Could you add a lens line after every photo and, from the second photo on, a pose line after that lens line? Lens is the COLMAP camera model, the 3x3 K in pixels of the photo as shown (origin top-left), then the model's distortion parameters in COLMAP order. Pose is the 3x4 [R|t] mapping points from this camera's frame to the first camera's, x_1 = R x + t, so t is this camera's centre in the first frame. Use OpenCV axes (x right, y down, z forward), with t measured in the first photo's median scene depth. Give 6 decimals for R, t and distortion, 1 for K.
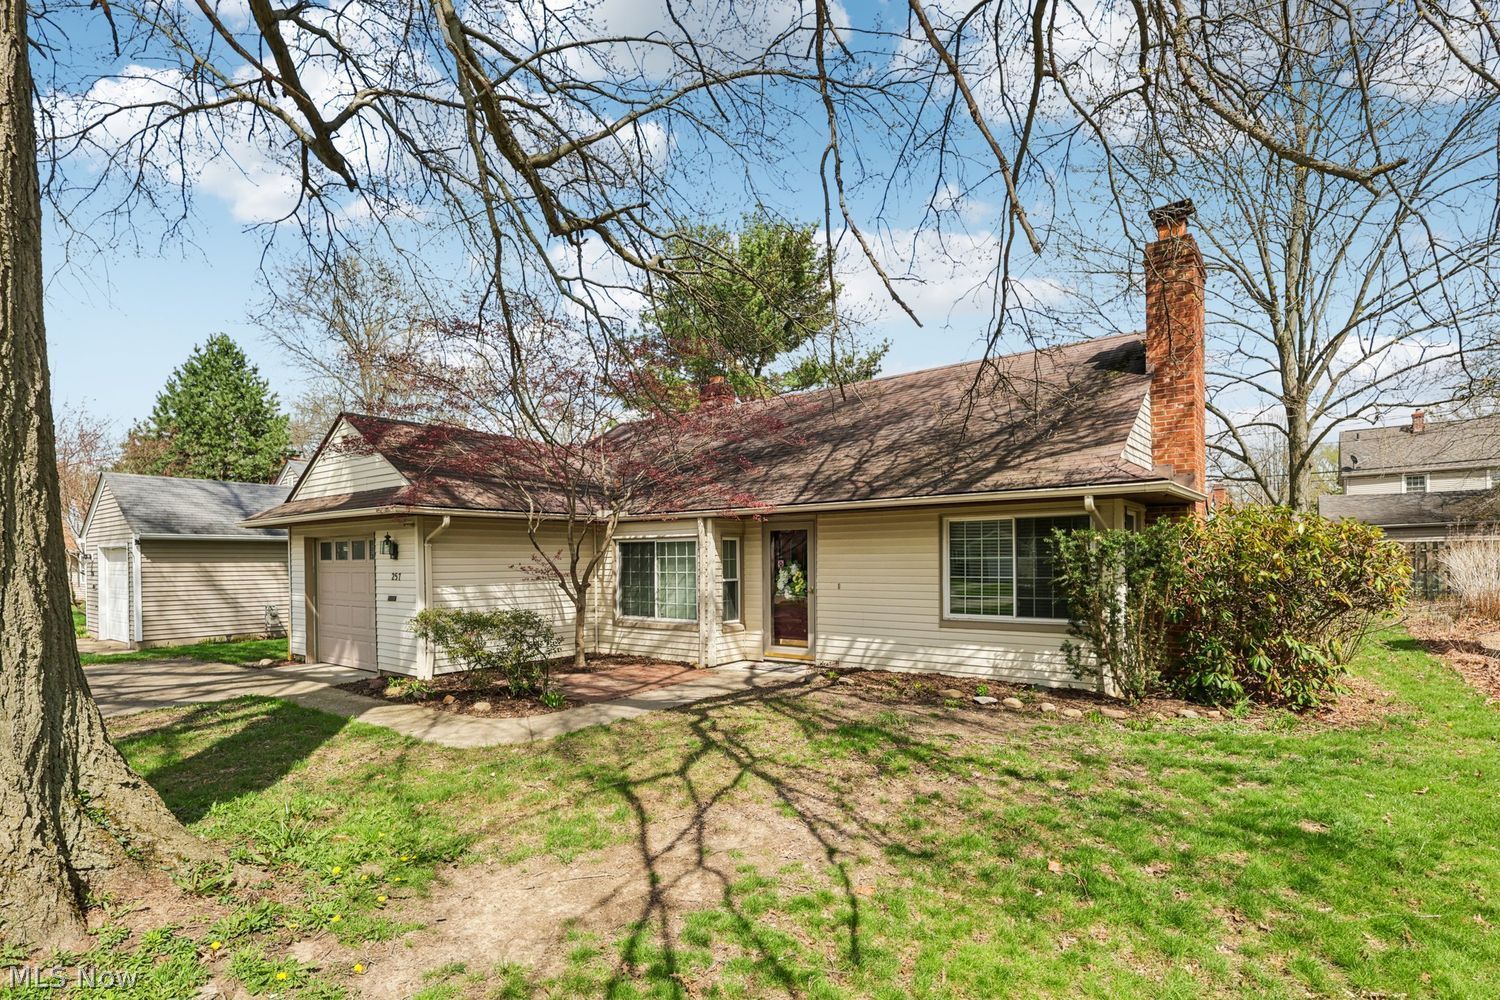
lens RADIAL K [[701.4, 0, 747.3], [0, 701.4, 556.1], [0, 0, 1]] dist [-0.001071, -0.000172]
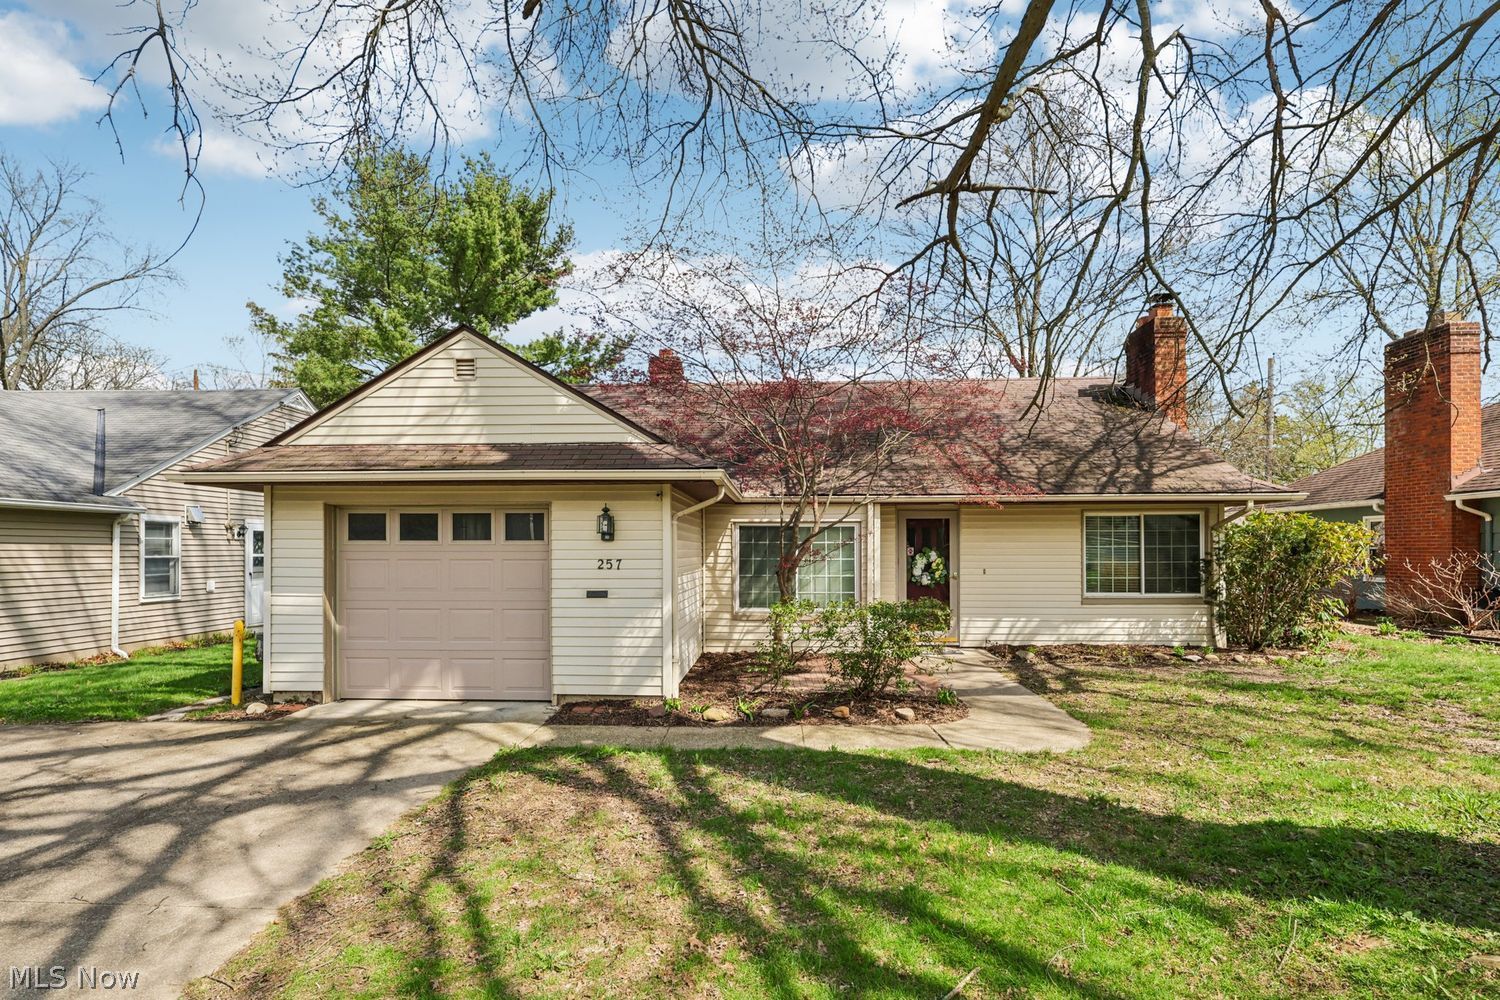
lens RADIAL K [[701.4, 0, 747.3], [0, 701.4, 556.1], [0, 0, 1]] dist [-0.001071, -0.000172]
pose [[0.826839, 0.002317, 0.562434, -0.767666], [-0.008579, 0.999927, 0.008493, 0.012917], [-0.562373, -0.011847, 0.826799, 0.303807]]
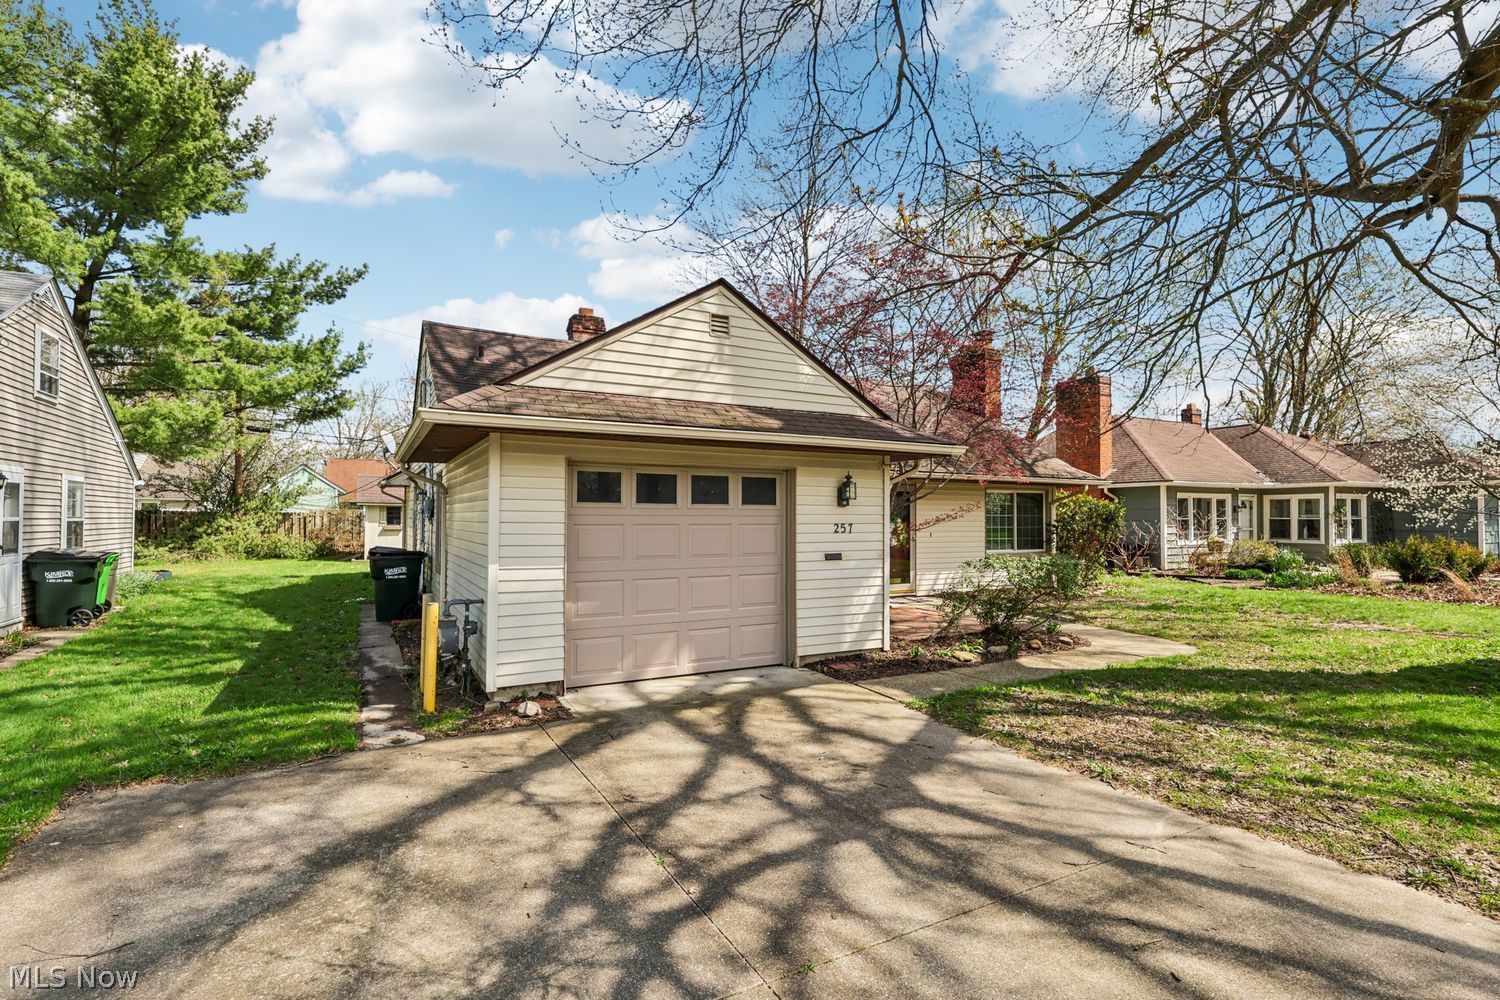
lens RADIAL K [[673.2, 0, 742.3], [0, 673.2, 514.3], [0, 0, 1]] dist [0.019171, -0.000196]
pose [[0.428074, 0.015761, 0.903606, -1.185929], [-0.009388, 0.999872, -0.012992, 0.023621], [-0.903695, -0.002922, 0.428167, 0.755676]]
